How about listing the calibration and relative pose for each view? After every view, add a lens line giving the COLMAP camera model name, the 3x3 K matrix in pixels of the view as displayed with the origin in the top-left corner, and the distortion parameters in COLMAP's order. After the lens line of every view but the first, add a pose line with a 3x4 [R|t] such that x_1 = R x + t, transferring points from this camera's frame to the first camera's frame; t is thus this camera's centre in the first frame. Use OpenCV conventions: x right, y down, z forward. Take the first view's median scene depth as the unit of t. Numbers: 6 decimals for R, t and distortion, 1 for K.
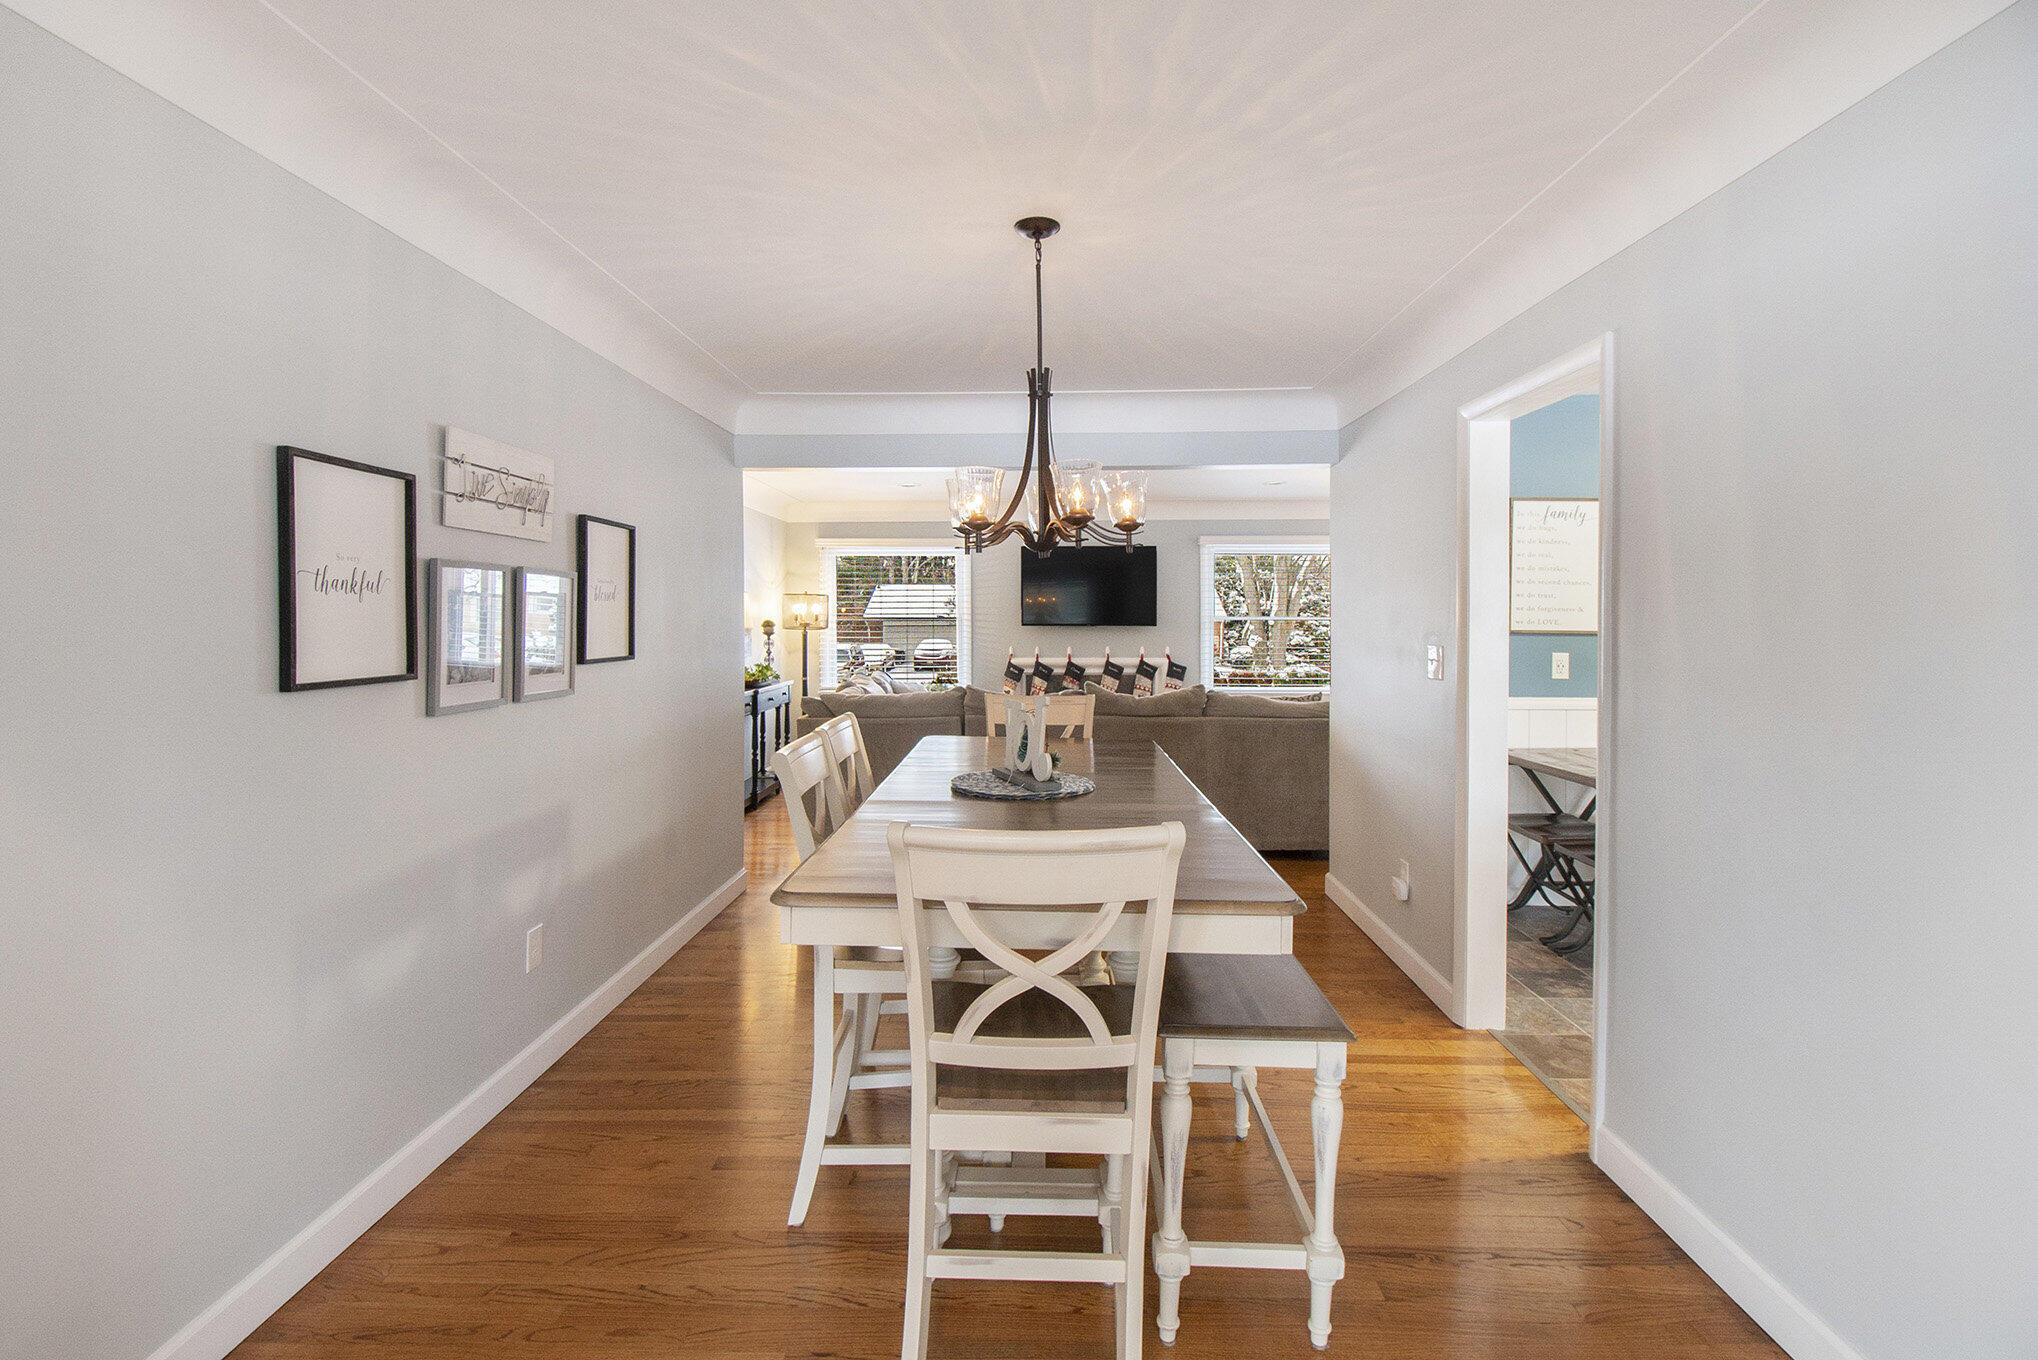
lens RADIAL K [[936.0, 0, 1013.8], [0, 936.0, 669.5], [0, 0, 1]] dist [0.039269, -0.002443]
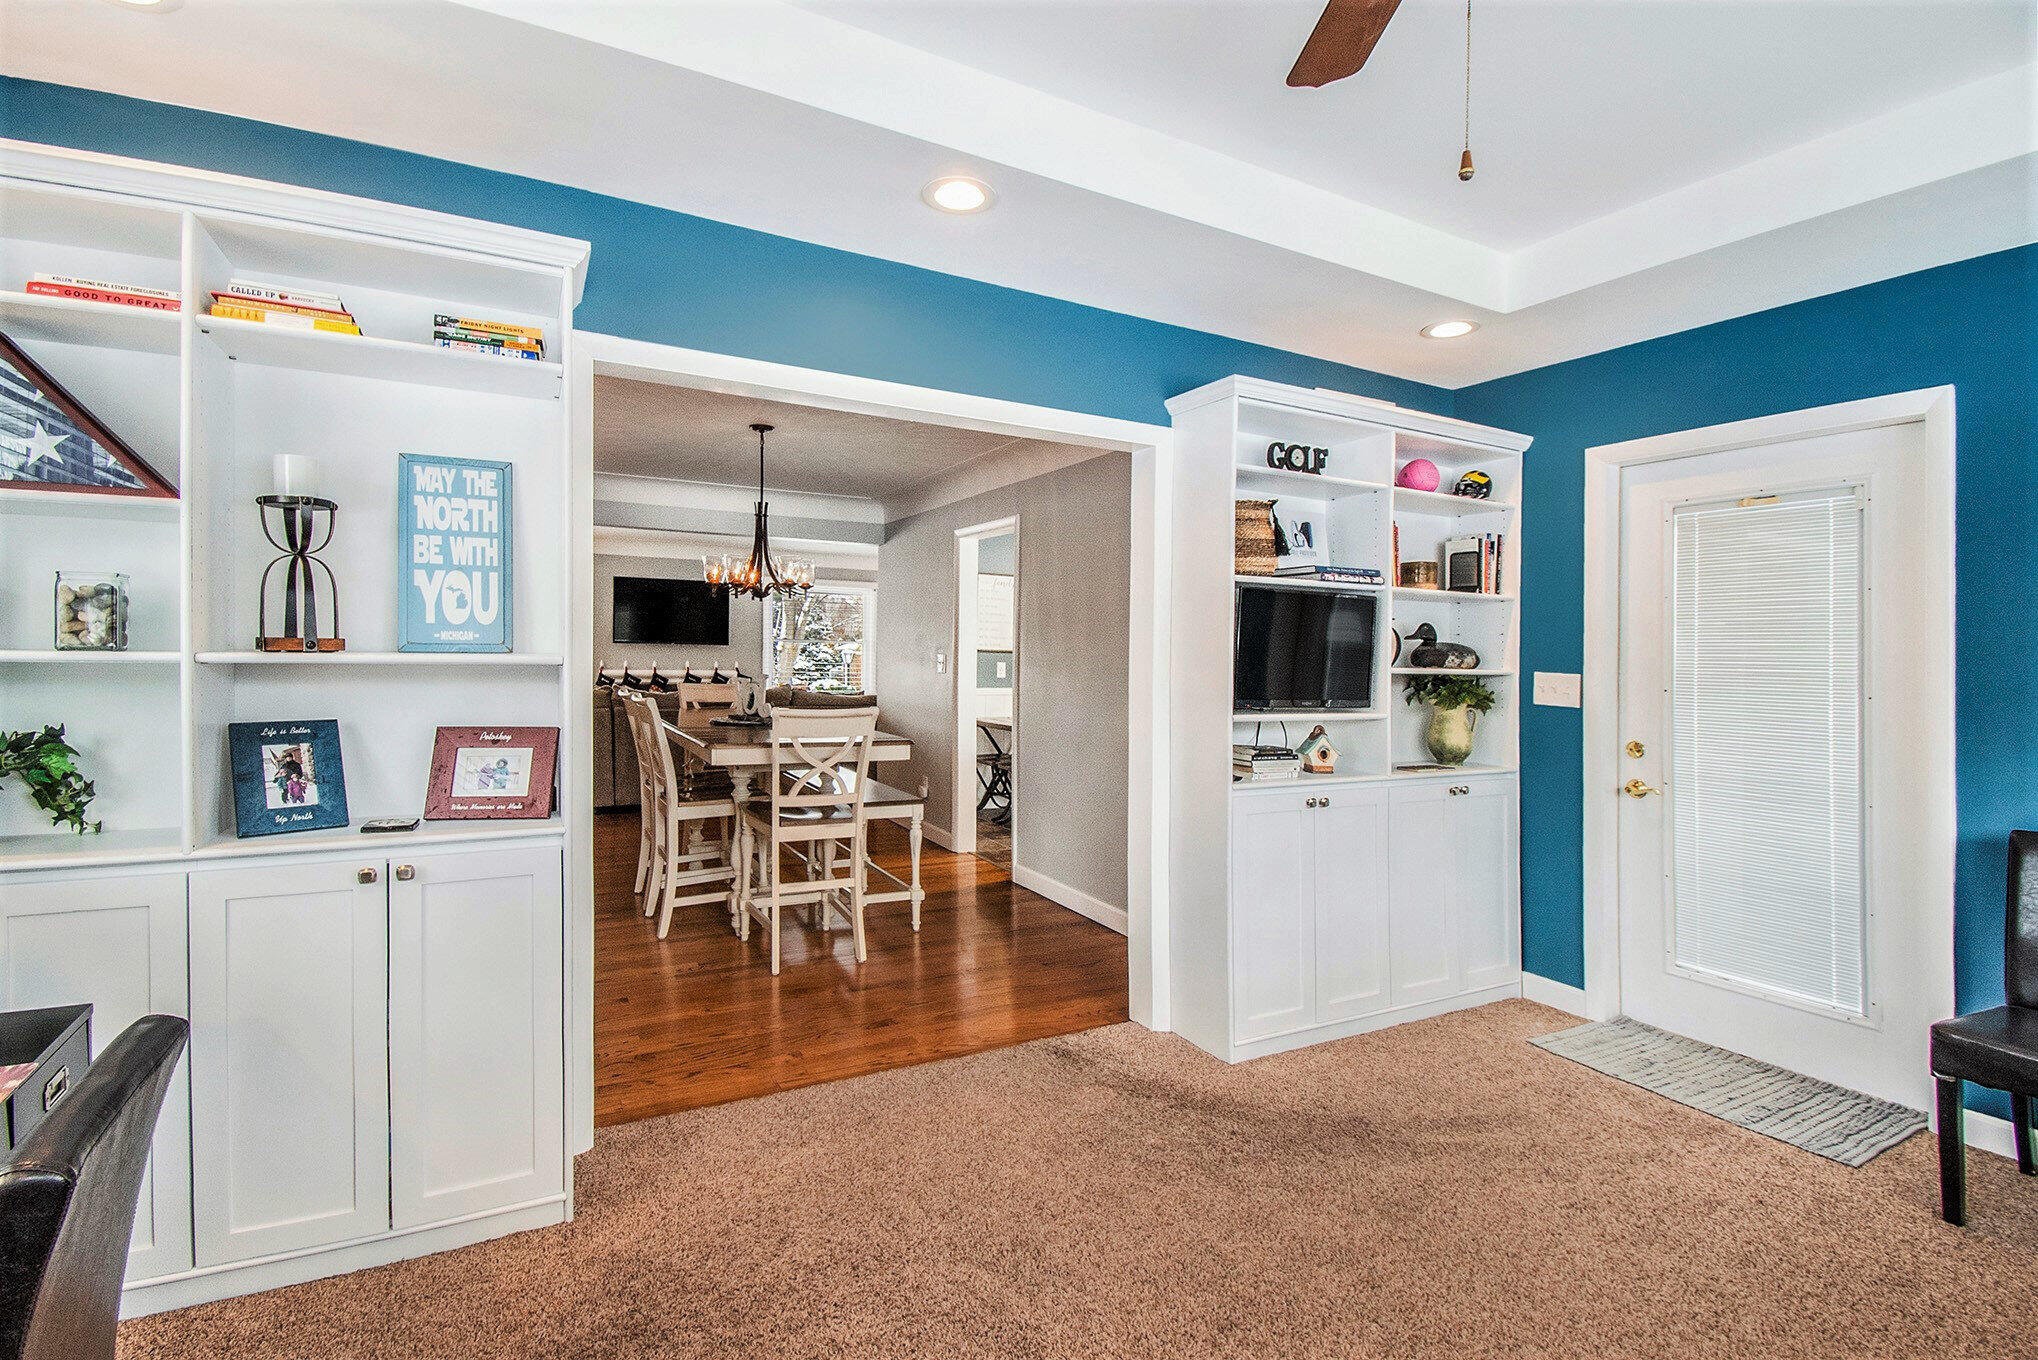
lens RADIAL K [[936.0, 0, 1005.8], [0, 936.0, 664.5], [0, 0, 1]] dist [0.039269, -0.002443]
pose [[0.864694, 0.007280, 0.502246, -0.288972], [0.010330, 0.999426, -0.032273, 0.044577], [-0.502193, 0.033094, 0.864122, -0.507045]]
